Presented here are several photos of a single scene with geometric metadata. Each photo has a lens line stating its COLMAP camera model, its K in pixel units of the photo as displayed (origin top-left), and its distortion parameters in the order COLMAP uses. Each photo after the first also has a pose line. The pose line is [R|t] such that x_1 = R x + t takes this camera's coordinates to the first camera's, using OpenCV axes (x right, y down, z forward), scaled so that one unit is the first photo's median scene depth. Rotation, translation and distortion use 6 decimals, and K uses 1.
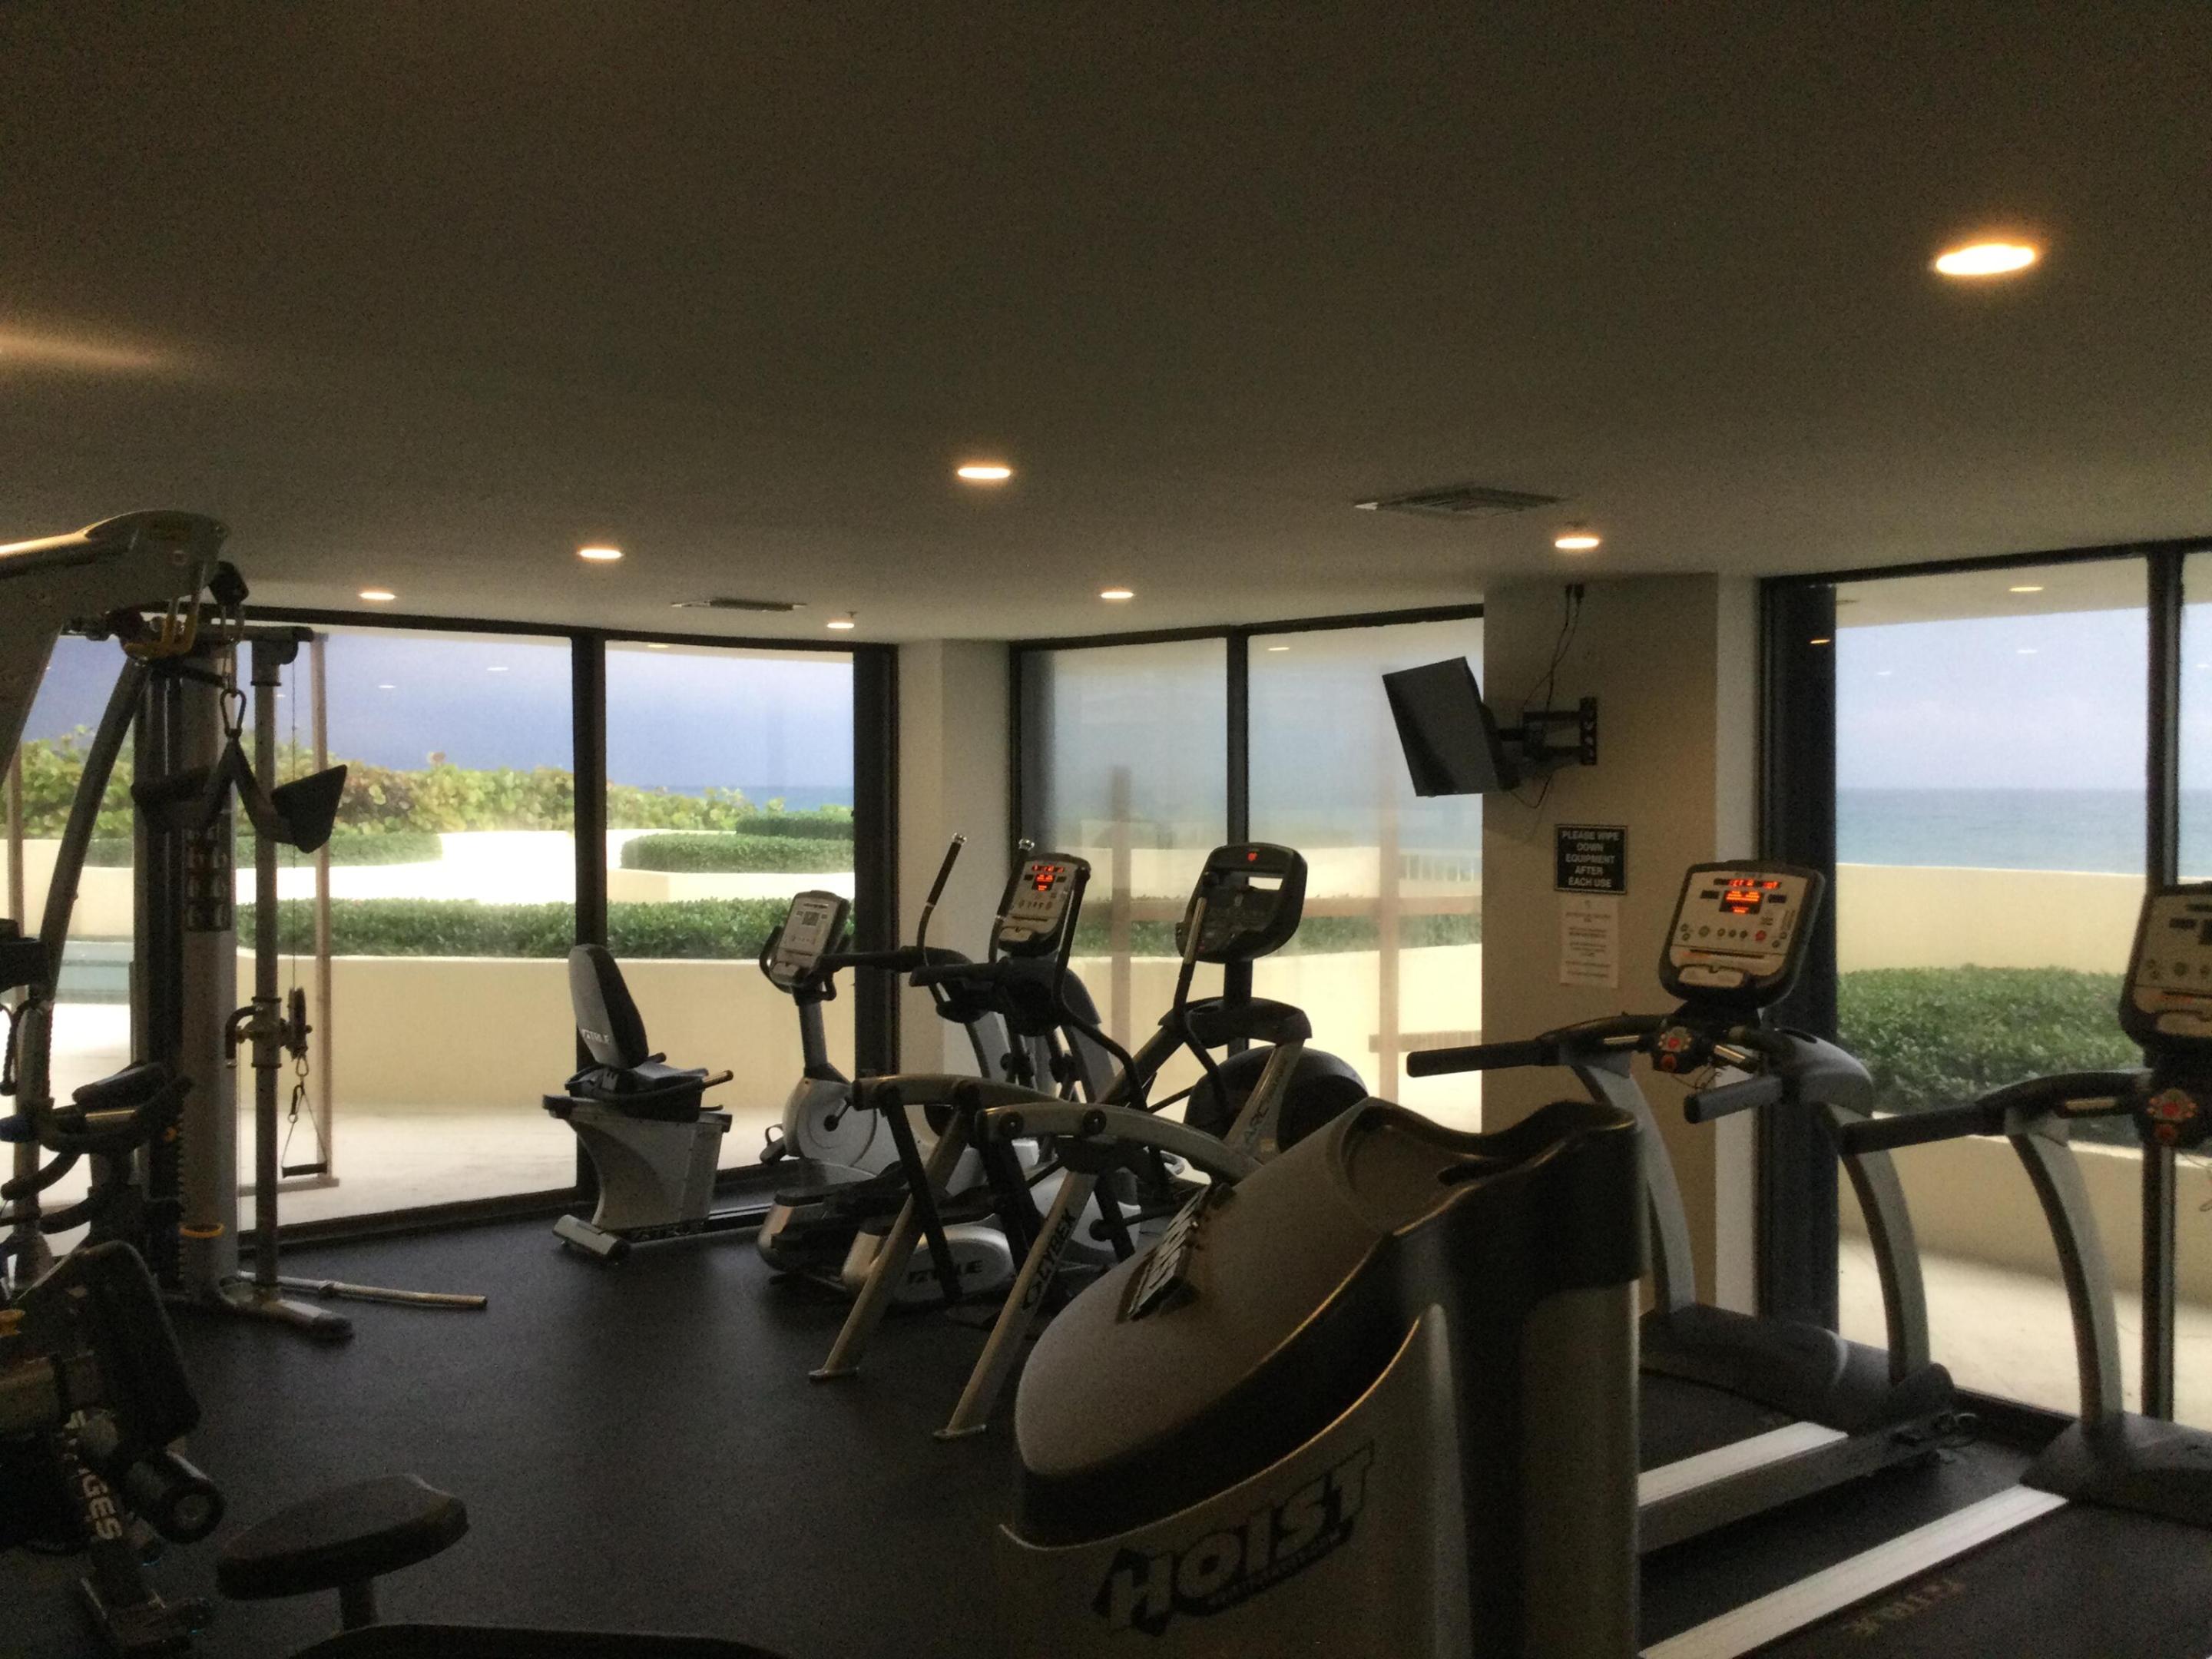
lens RADIAL K [[1993.8, 0, 1107.7], [0, 1993.8, 820.1], [0, 0, 1]] dist [0.171326, -0.350035]
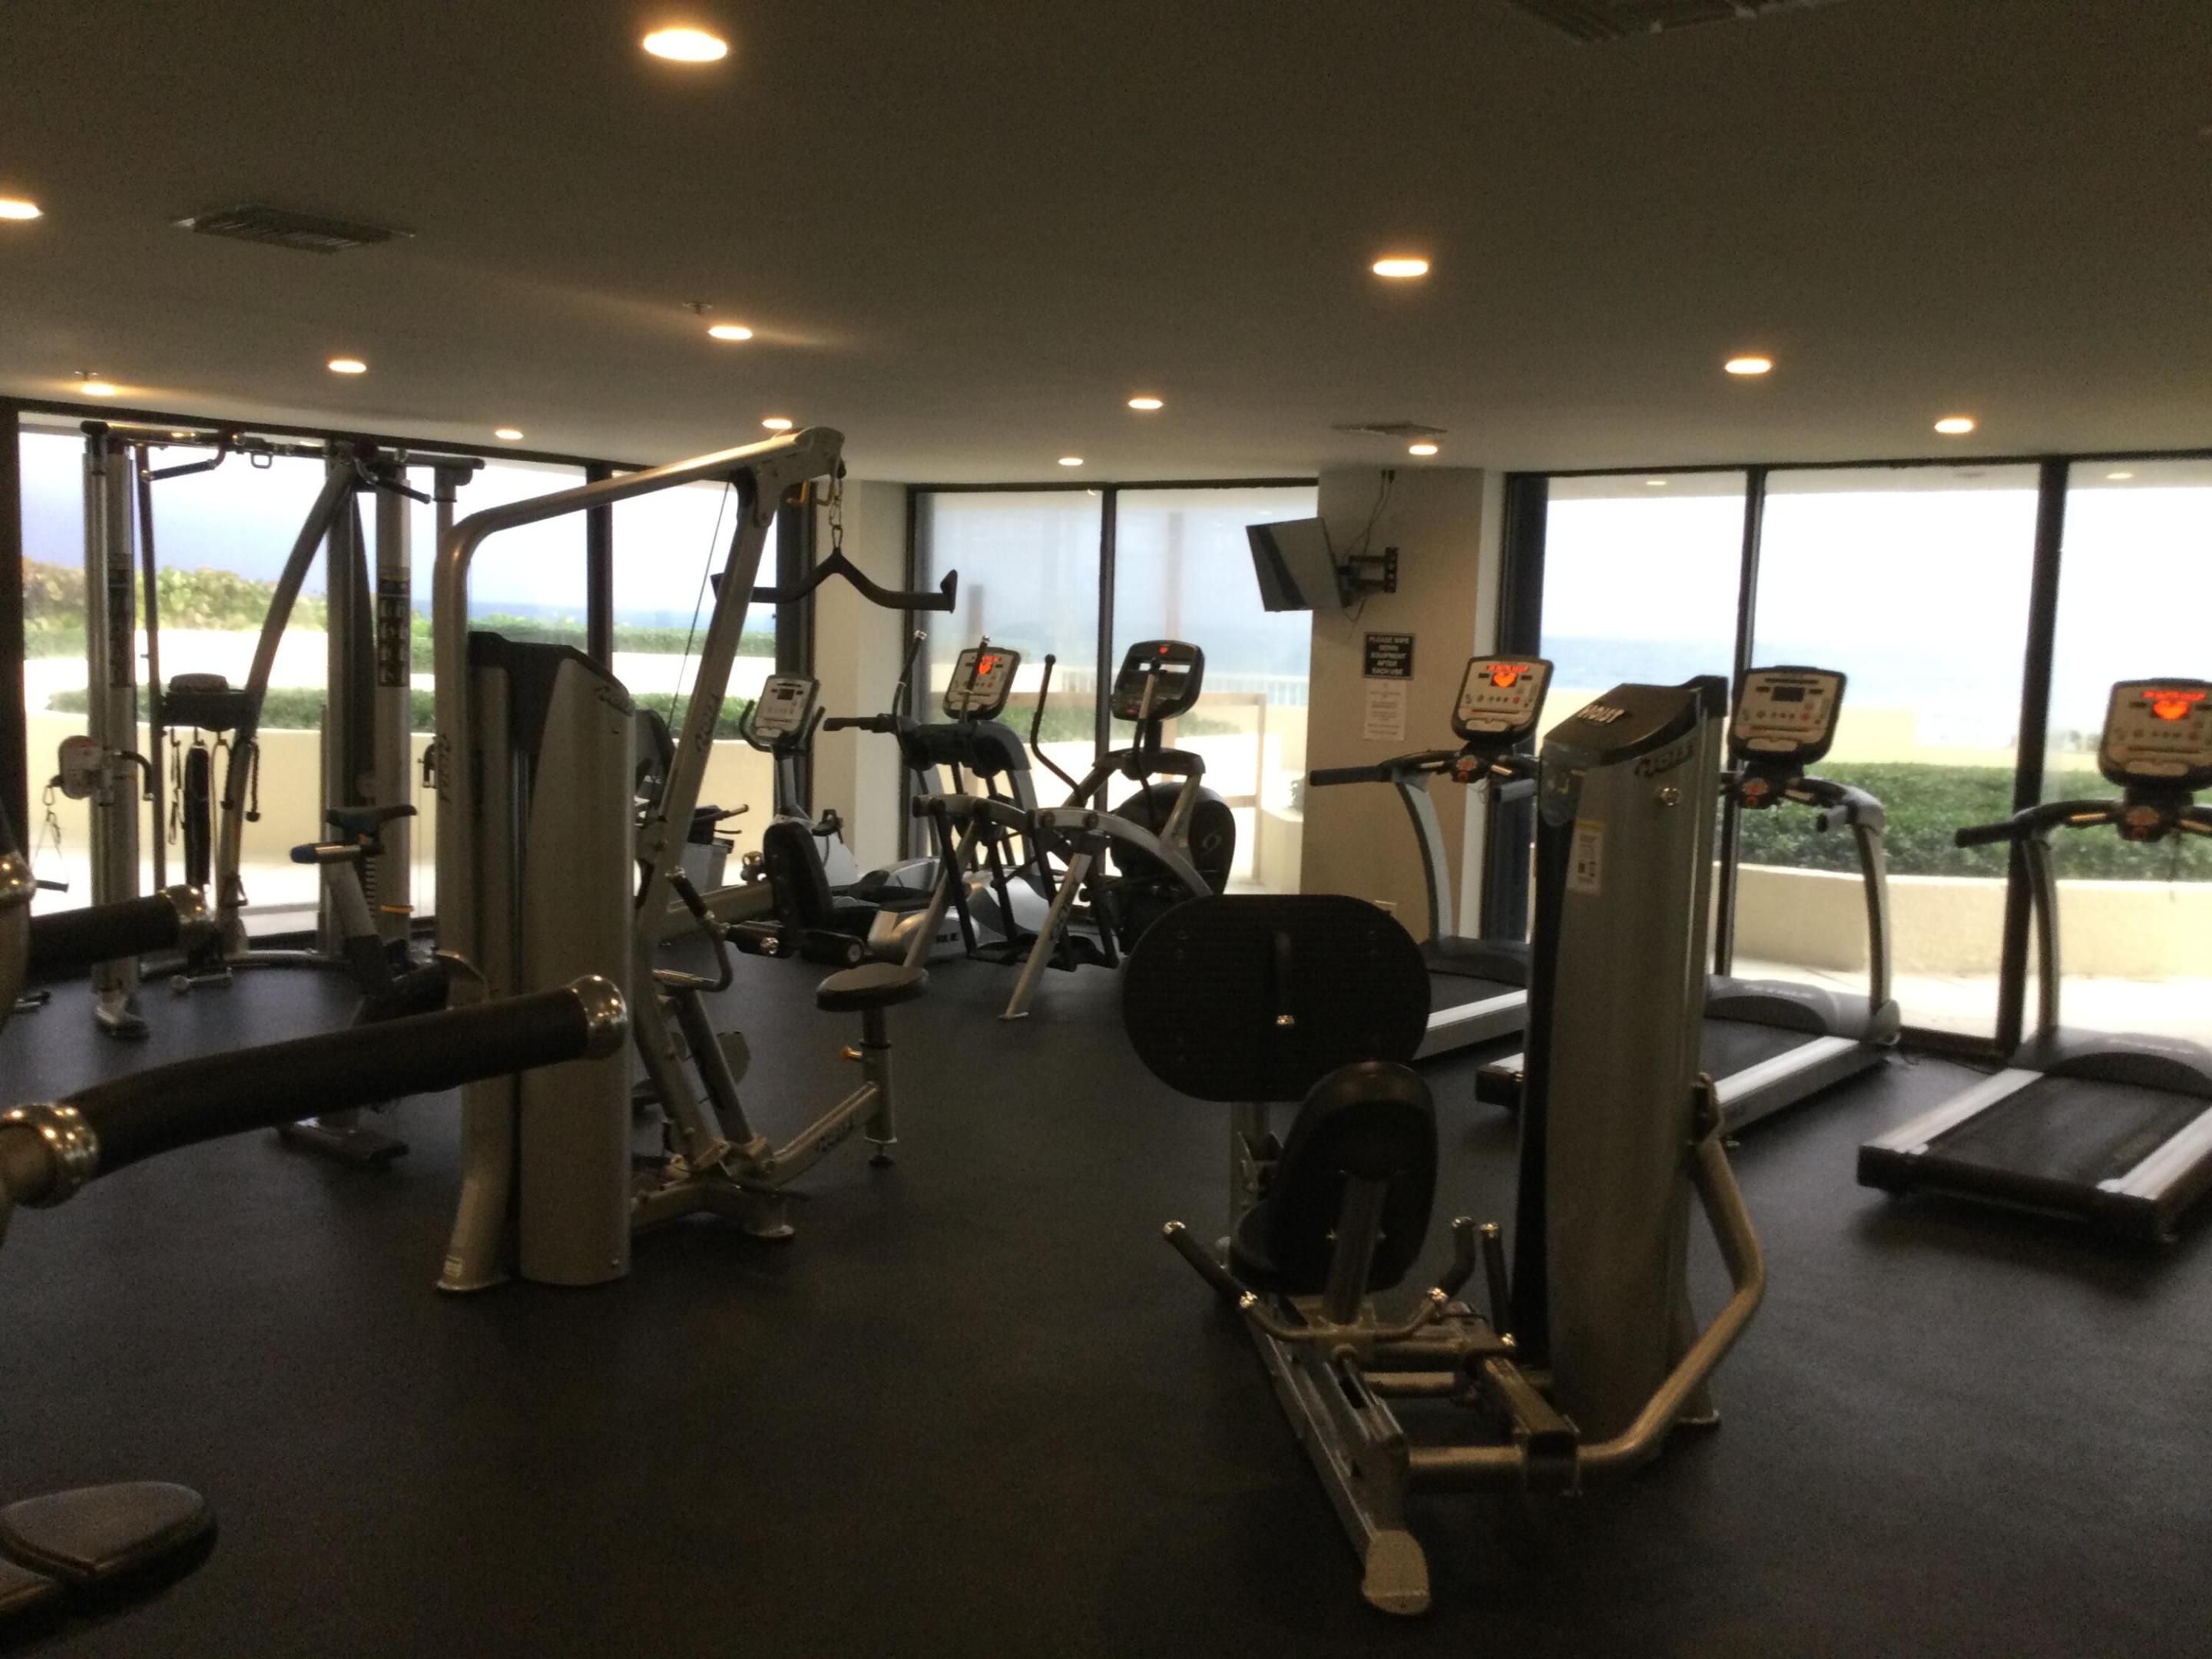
lens RADIAL K [[1983.2, 0, 1115.7], [0, 1983.2, 830.5], [0, 0, 1]] dist [0.131862, -0.259133]
pose [[0.975059, 0.003344, 0.221921, -0.289076], [-0.023531, 0.995809, 0.088384, 0.022743], [-0.220695, -0.091401, 0.971051, -0.413118]]
